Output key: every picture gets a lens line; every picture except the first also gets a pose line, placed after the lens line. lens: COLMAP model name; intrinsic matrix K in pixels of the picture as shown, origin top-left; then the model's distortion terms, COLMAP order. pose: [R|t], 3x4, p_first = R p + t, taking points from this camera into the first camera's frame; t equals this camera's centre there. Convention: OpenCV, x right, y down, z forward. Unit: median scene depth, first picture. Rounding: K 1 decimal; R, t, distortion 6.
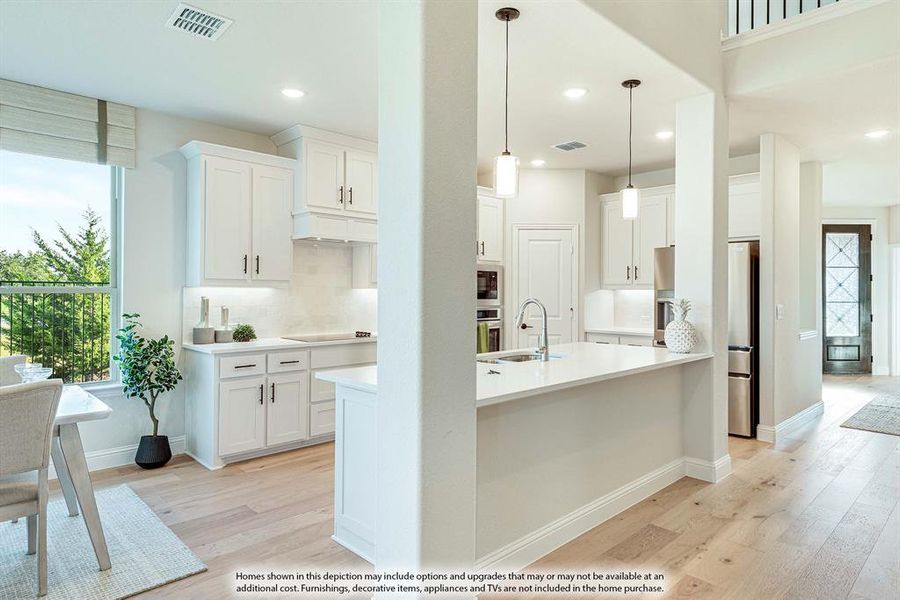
lens RADIAL K [[533.1, 0, 478.5], [0, 533.1, 287.6], [0, 0, 1]] dist [0.008963, -0.005220]
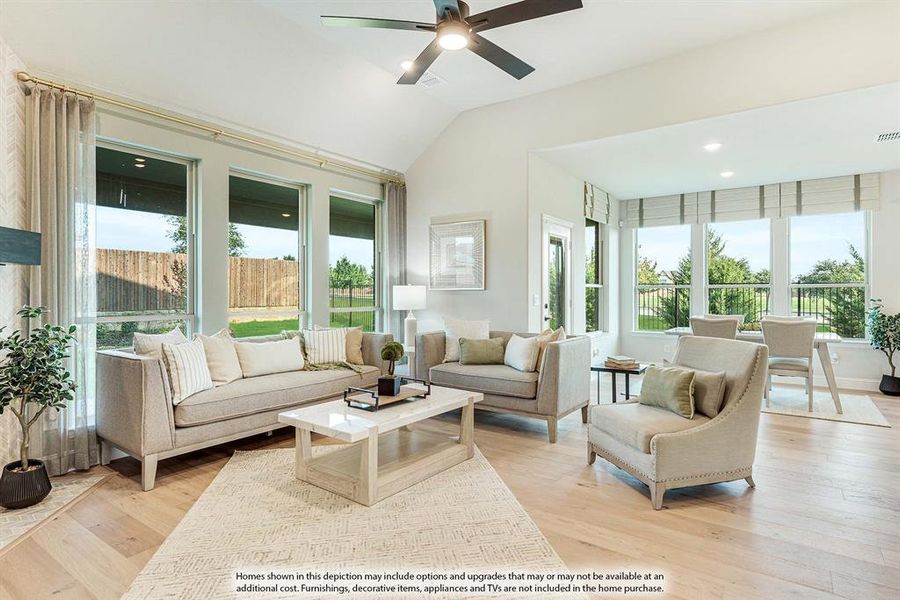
lens RADIAL K [[469.7, 0, 455.9], [0, 469.7, 294.4], [0, 0, 1]] dist [0.000868, -0.002978]
pose [[0.155821, -0.000705, -0.987785, 0.525613], [0.007915, 0.999969, 0.000535, 0.020777], [0.987754, -0.007901, 0.155822, -0.459842]]
